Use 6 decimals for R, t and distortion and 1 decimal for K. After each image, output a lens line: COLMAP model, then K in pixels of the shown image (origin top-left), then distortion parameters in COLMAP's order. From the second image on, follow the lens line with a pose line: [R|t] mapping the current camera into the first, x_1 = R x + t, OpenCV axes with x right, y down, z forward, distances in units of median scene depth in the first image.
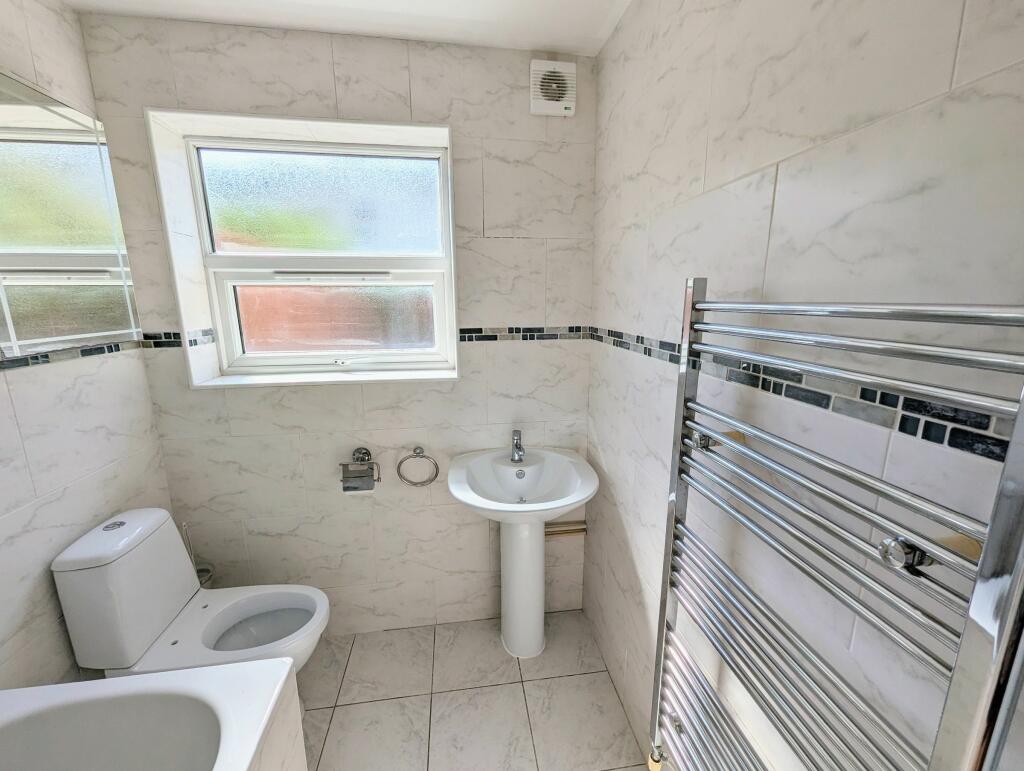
lens RADIAL K [[424.1, 0, 513.3], [0, 424.1, 386.2], [0, 0, 1]] dist [0.000502, -0.000267]
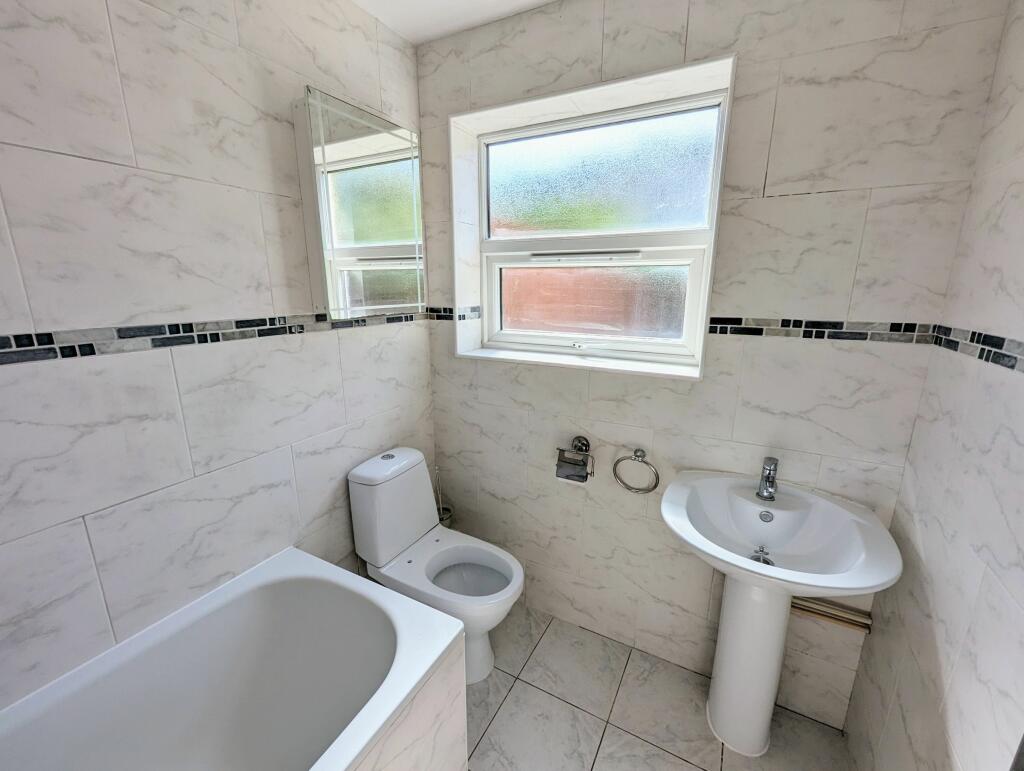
lens RADIAL K [[424.1, 0, 514.7], [0, 424.1, 387.9], [0, 0, 1]] dist [0.000502, -0.000267]
pose [[0.803116, 0.147143, -0.577368, 0.060710], [-0.127815, 0.989014, 0.074261, -0.016067], [0.581952, 0.014156, 0.813100, 0.137953]]
